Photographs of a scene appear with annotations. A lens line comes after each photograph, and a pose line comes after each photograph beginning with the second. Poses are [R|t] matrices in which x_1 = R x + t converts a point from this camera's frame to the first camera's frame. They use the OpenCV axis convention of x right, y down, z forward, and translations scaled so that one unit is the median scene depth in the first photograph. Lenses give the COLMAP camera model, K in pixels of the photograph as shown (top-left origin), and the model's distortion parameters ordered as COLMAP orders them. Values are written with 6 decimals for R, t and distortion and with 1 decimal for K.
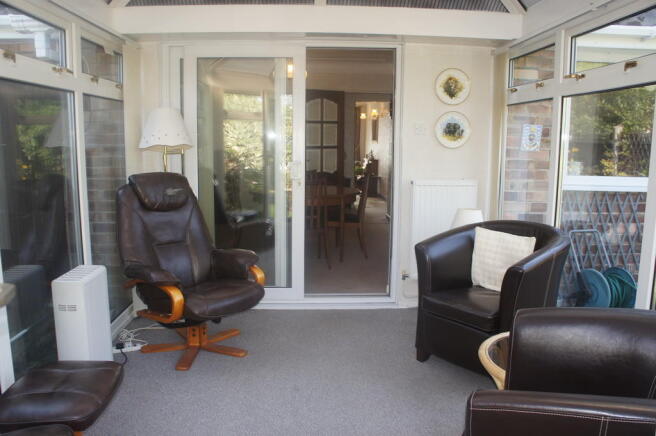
lens RADIAL K [[513.6, 0, 324.4], [0, 513.6, 219.7], [0, 0, 1]] dist [-0.176950, 0.112770]
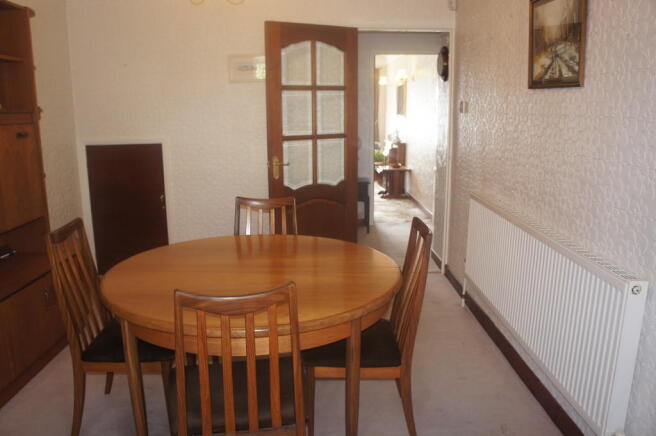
lens RADIAL K [[513.6, 0, 327.3], [0, 513.6, 218.8], [0, 0, 1]] dist [-0.176950, 0.112770]
pose [[0.999752, -0.007123, -0.021088, 0.012644], [0.008322, 0.998320, 0.057346, -0.061143], [0.020645, -0.057508, 0.998132, 0.331532]]
